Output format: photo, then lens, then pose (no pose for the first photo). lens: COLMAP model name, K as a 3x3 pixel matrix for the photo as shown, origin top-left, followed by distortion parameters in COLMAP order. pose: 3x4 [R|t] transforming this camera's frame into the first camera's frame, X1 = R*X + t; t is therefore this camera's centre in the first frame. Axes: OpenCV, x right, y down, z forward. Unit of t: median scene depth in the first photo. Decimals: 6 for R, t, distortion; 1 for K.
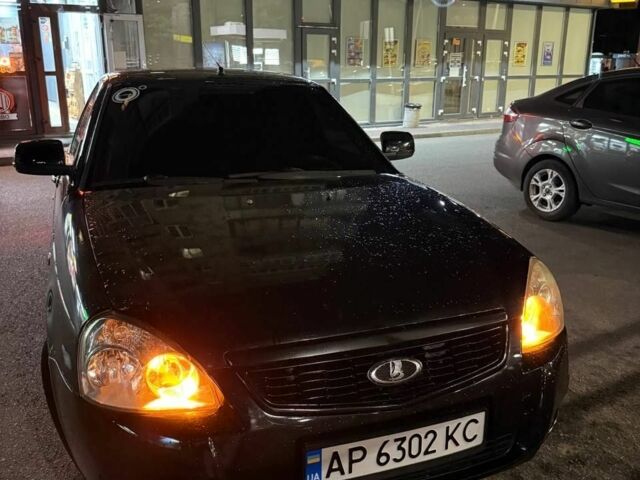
lens RADIAL K [[673.5, 0, 320.0], [0, 673.5, 240.0], [0, 0, 1]] dist [0.008468, -0.001981]
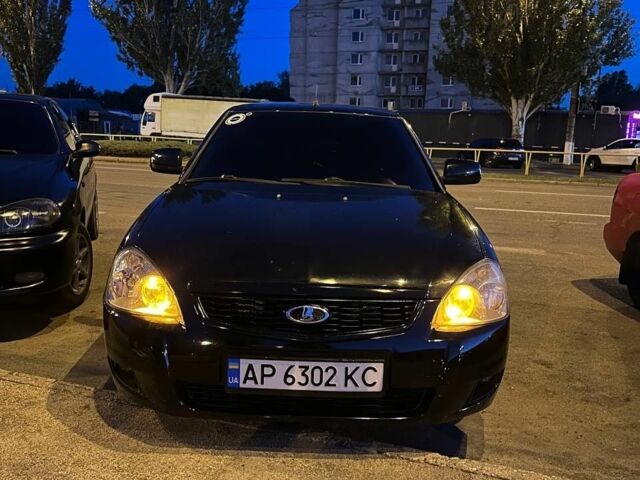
lens RADIAL K [[673.5, 0, 320.0], [0, 673.5, 240.0], [0, 0, 1]] dist [0.008468, -0.001981]
pose [[0.926371, 0.099652, -0.363189, 0.586223], [-0.133119, 0.988747, -0.068249, 0.137112], [0.352301, 0.111571, 0.929213, -0.214855]]
